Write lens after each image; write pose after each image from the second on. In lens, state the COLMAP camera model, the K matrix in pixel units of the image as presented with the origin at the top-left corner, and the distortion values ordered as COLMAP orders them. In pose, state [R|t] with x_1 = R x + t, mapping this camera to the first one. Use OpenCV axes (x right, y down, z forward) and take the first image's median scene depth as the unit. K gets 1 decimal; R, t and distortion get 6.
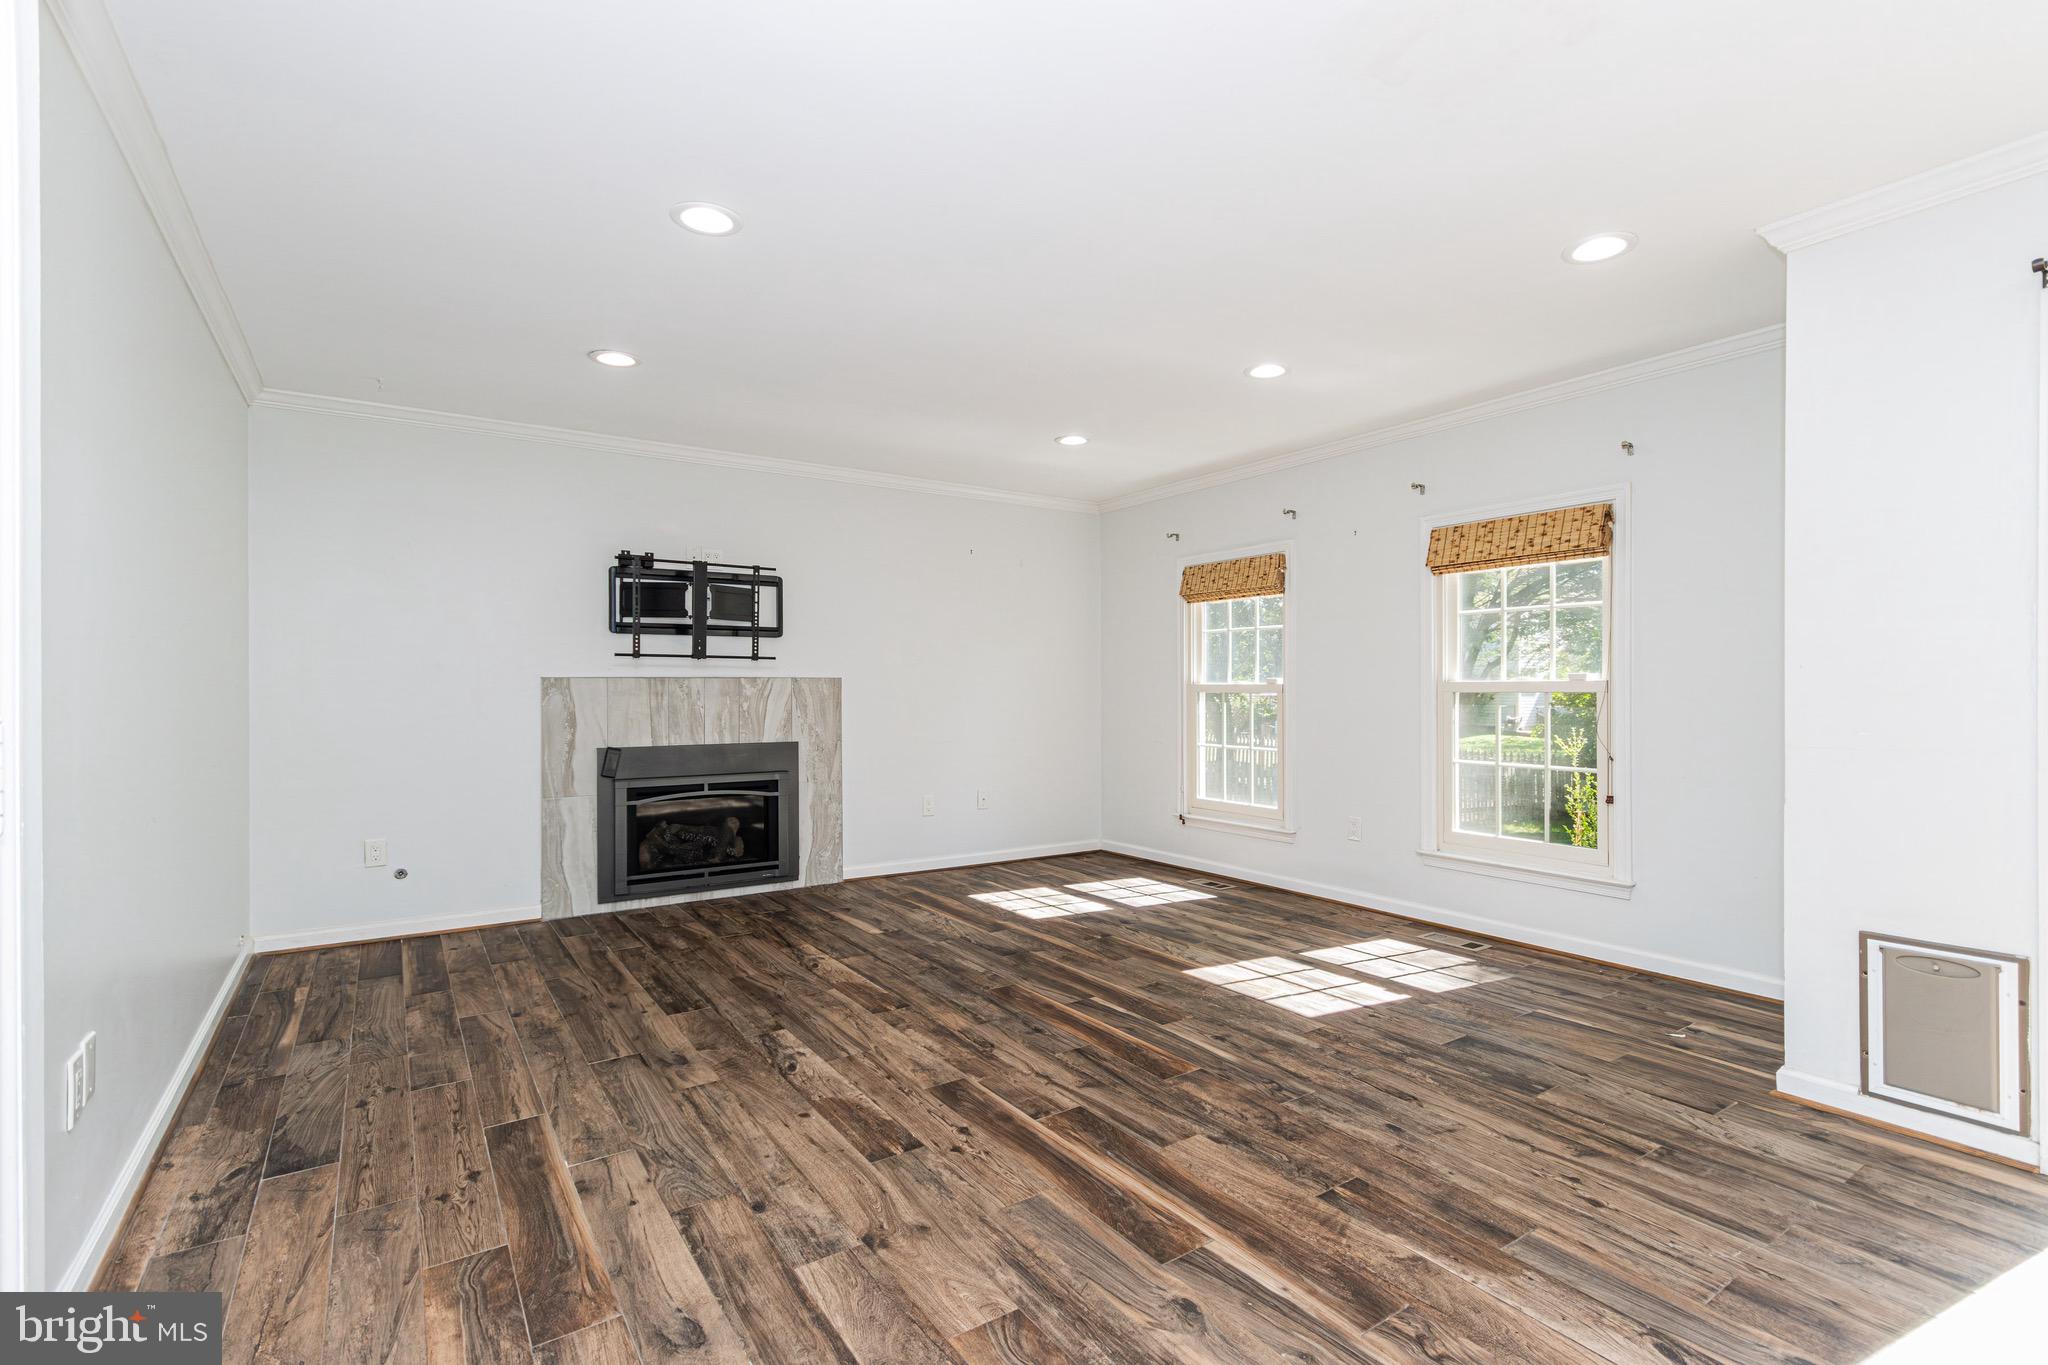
lens RADIAL K [[951.0, 0, 1025.3], [0, 951.0, 689.9], [0, 0, 1]] dist [0.003492, -0.000162]
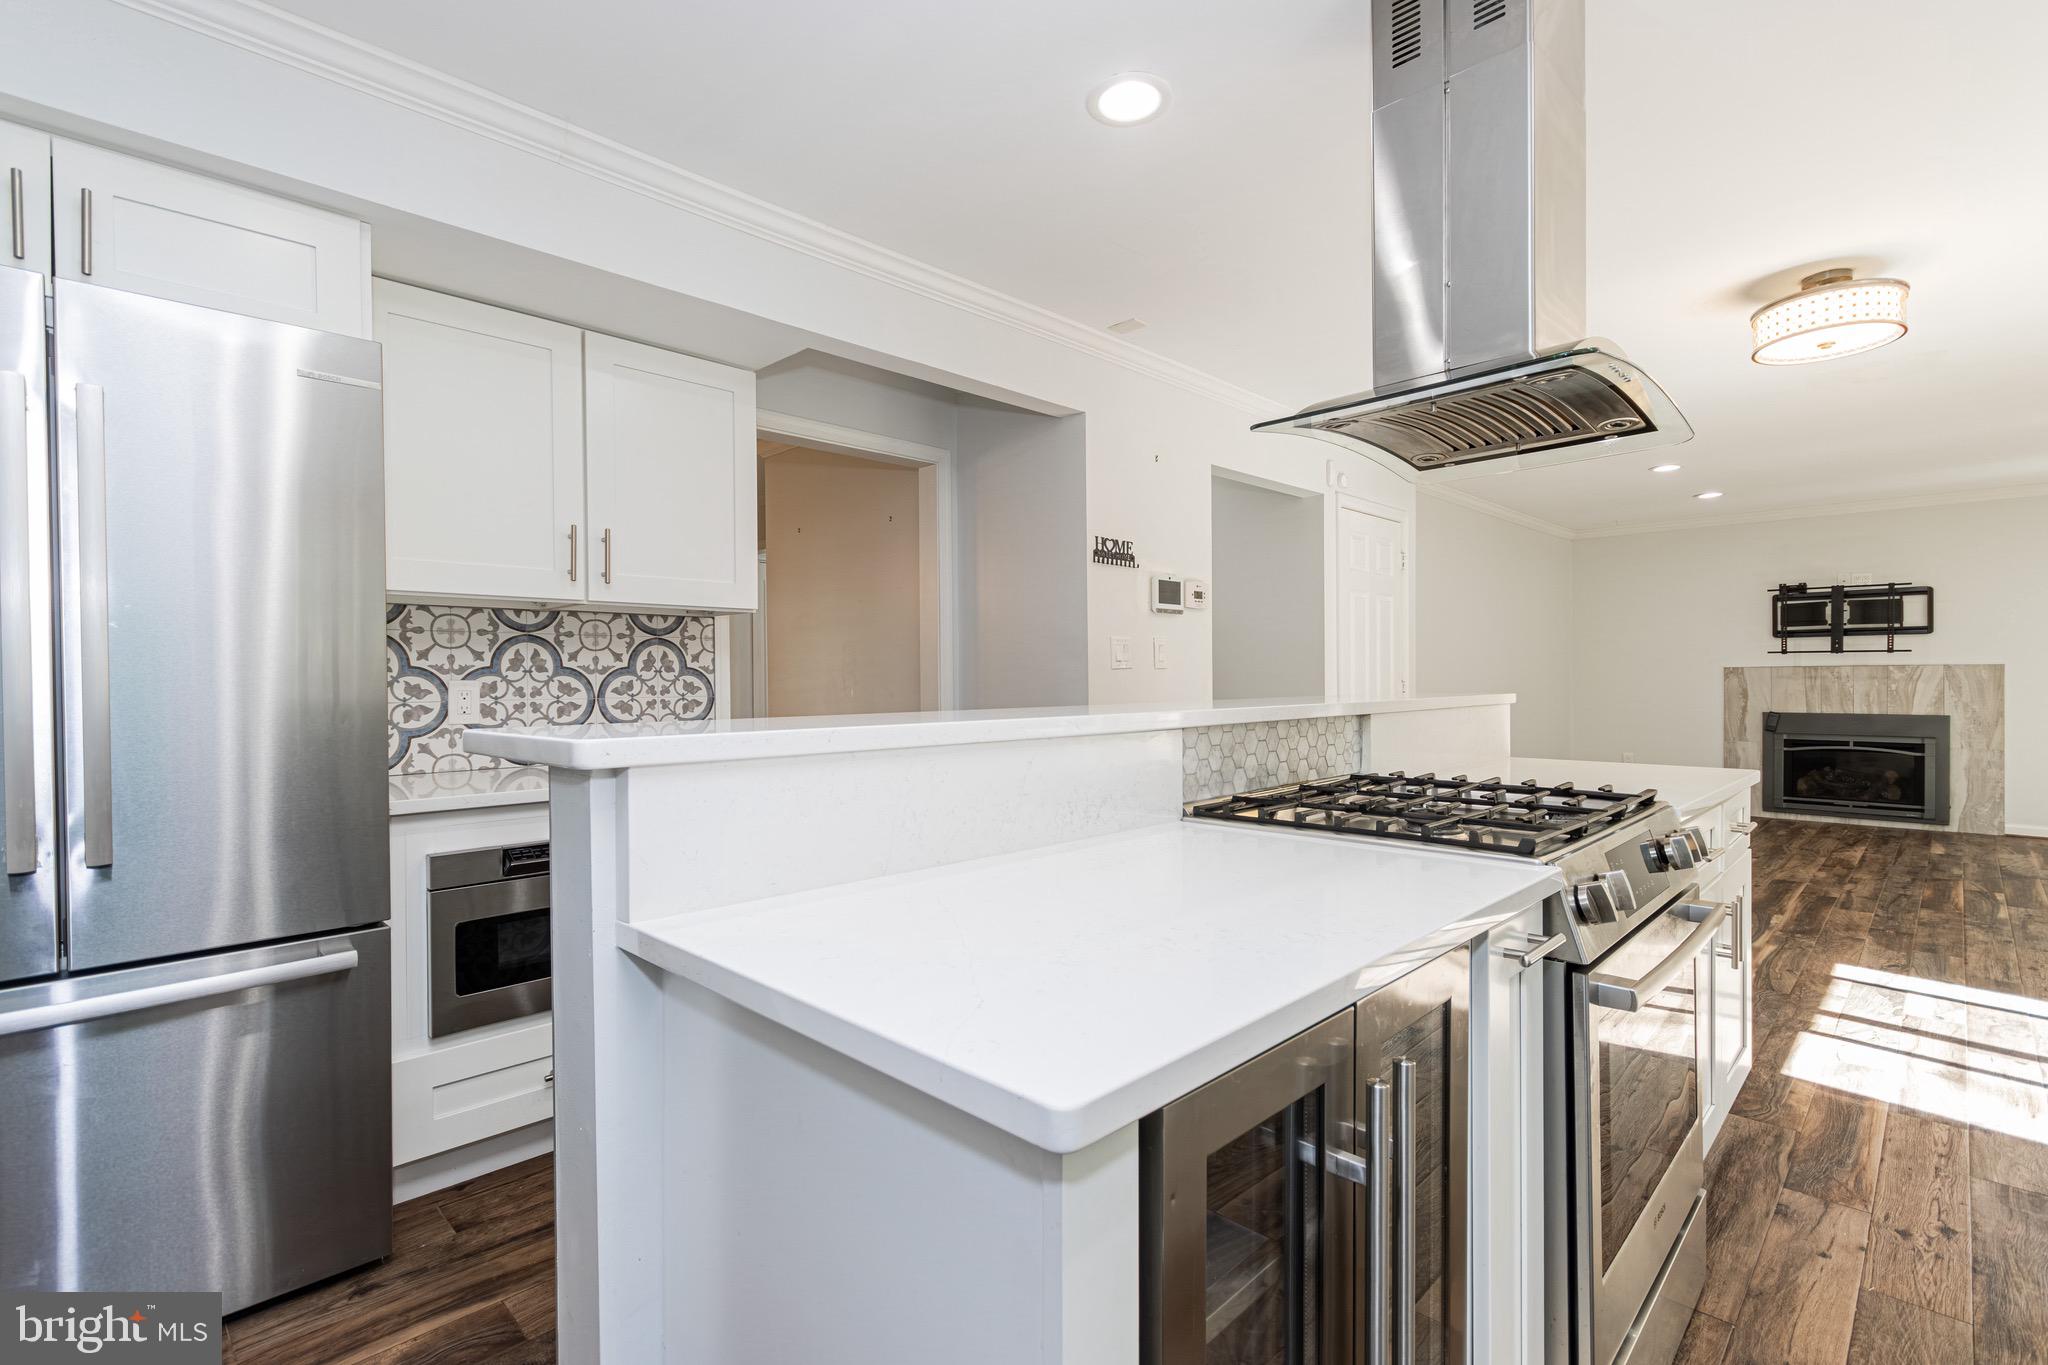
lens RADIAL K [[951.0, 0, 1029.0], [0, 951.0, 687.4], [0, 0, 1]] dist [0.003492, -0.000162]
pose [[0.197049, 0.010733, -0.980335, 1.101484], [0.005386, 0.999913, 0.012030, -0.006379], [0.980379, -0.007650, 0.196974, -0.640556]]
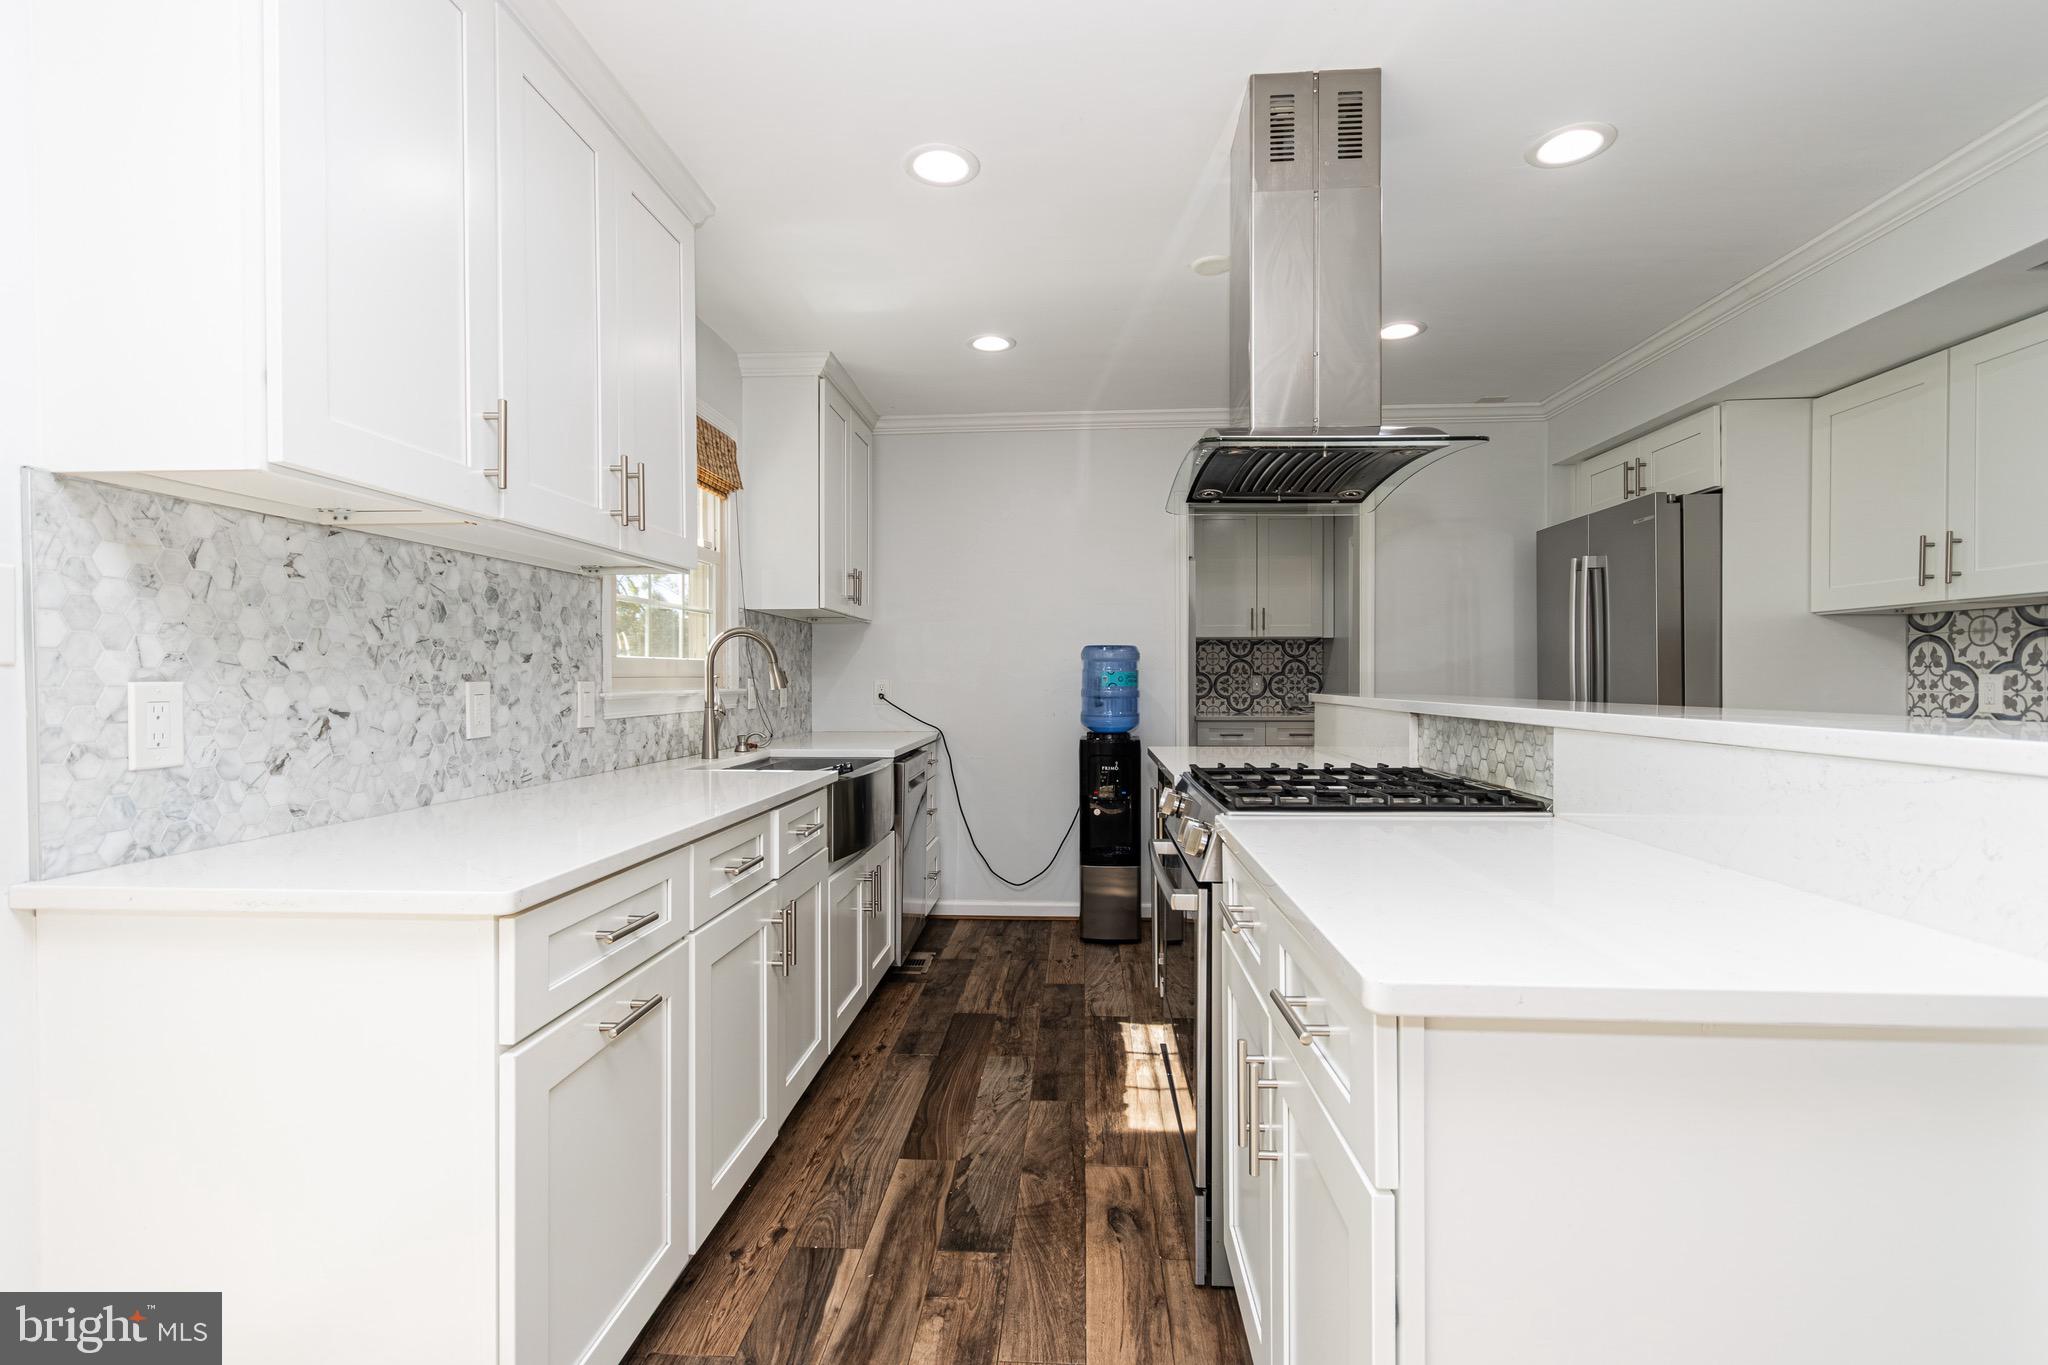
lens RADIAL K [[951.0, 0, 1038.9], [0, 951.0, 687.4], [0, 0, 1]] dist [0.003492, -0.000162]
pose [[-0.801906, -0.001362, 0.597448, 0.477300], [0.005862, 0.999931, 0.010147, -0.006749], [-0.597421, 0.011639, -0.801843, 0.215002]]
